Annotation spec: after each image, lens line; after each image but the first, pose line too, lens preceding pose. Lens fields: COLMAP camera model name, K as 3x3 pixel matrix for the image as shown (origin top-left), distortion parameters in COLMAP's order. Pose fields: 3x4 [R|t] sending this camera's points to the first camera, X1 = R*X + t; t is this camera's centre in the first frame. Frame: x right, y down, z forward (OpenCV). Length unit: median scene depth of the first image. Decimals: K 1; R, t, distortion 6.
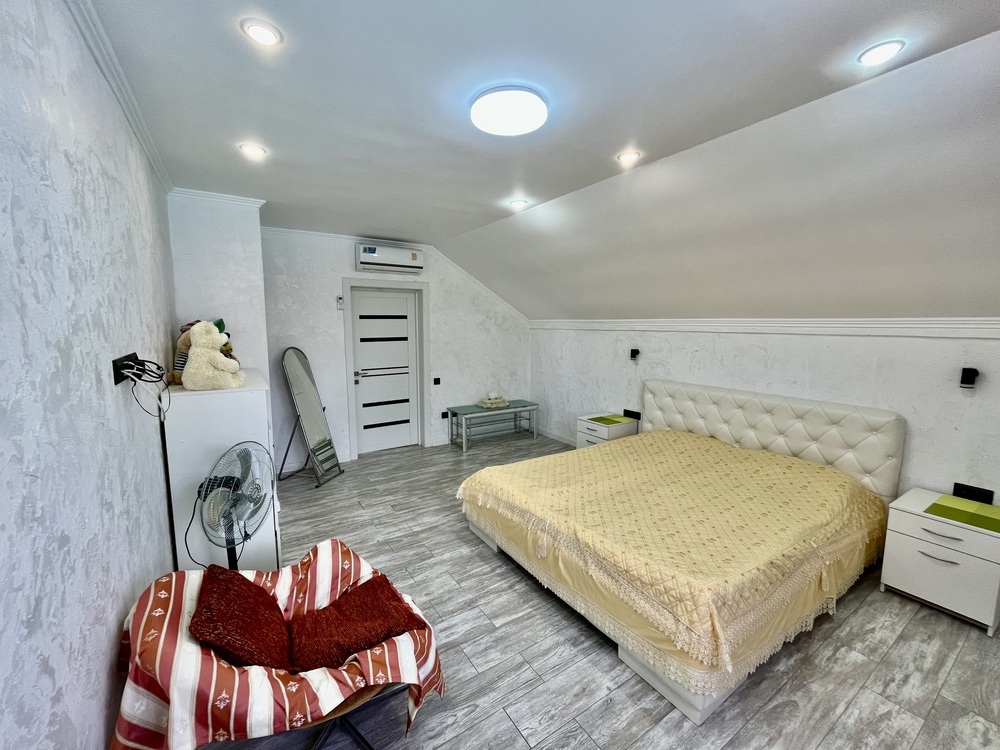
lens RADIAL K [[405.9, 0, 495.2], [0, 405.9, 375.5], [0, 0, 1]] dist [-0.002305, -0.000580]
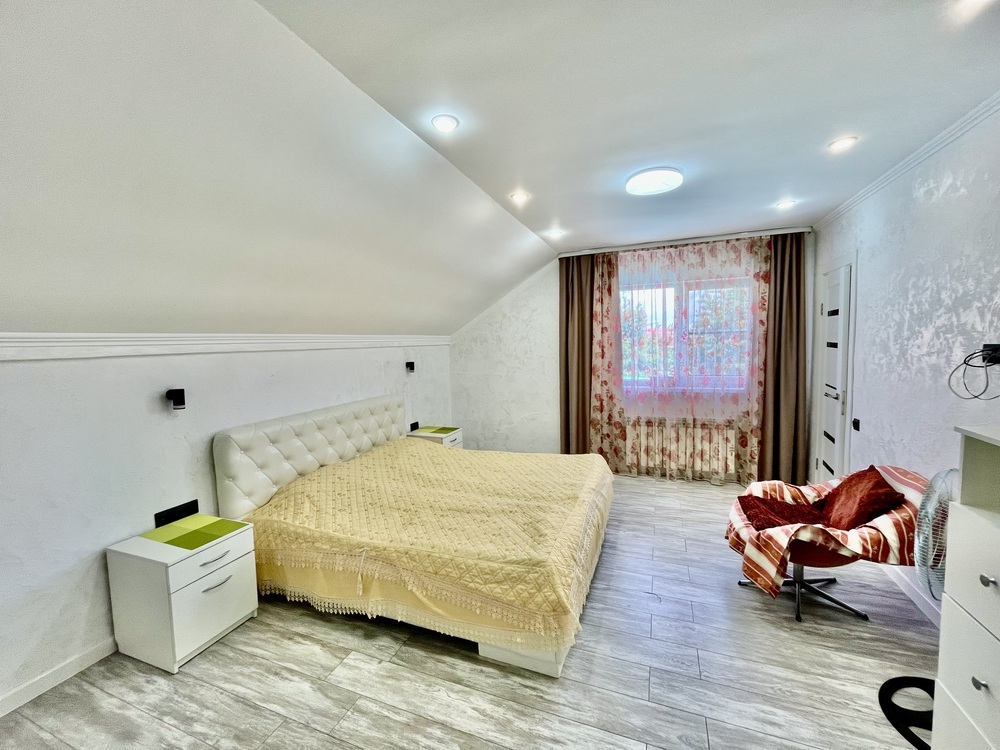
lens RADIAL K [[405.9, 0, 507.3], [0, 405.9, 374.3], [0, 0, 1]] dist [-0.002305, -0.000580]
pose [[-0.596288, -0.059342, 0.800574, -0.329970], [0.122774, 0.978791, 0.163997, -0.115412], [-0.793327, 0.196079, -0.576355, 0.935609]]
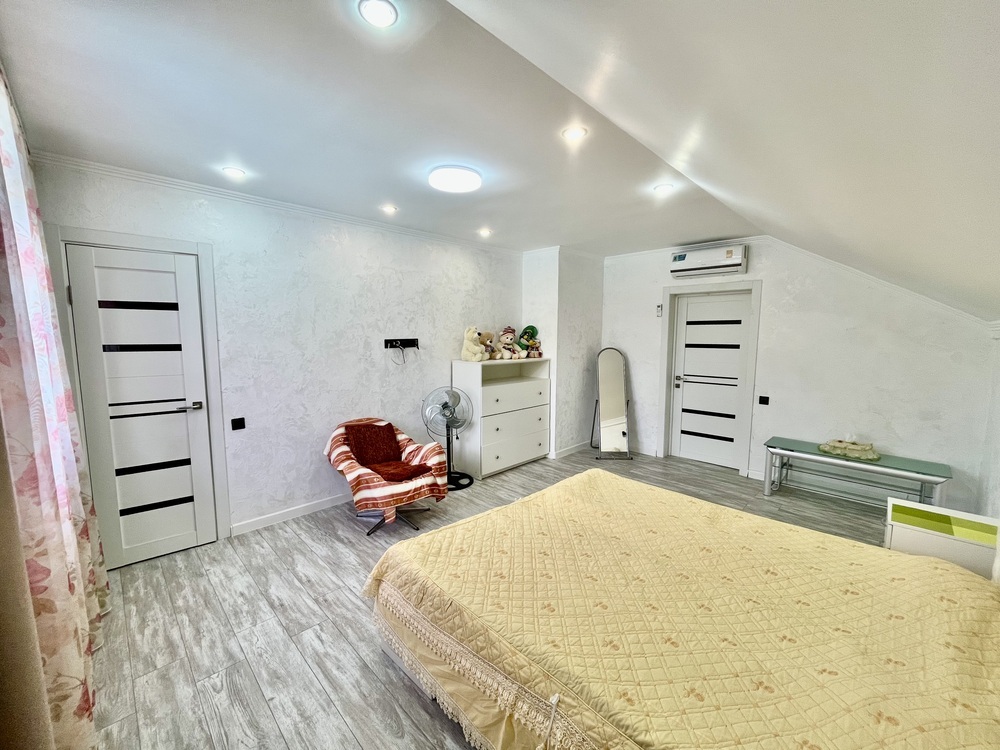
lens RADIAL K [[405.9, 0, 502.3], [0, 405.9, 376.1], [0, 0, 1]] dist [-0.002305, -0.000580]
pose [[0.214726, 0.104076, -0.971113, 0.611105], [-0.130230, 0.988478, 0.077142, -0.032564], [0.967953, 0.109904, 0.225805, 0.357134]]
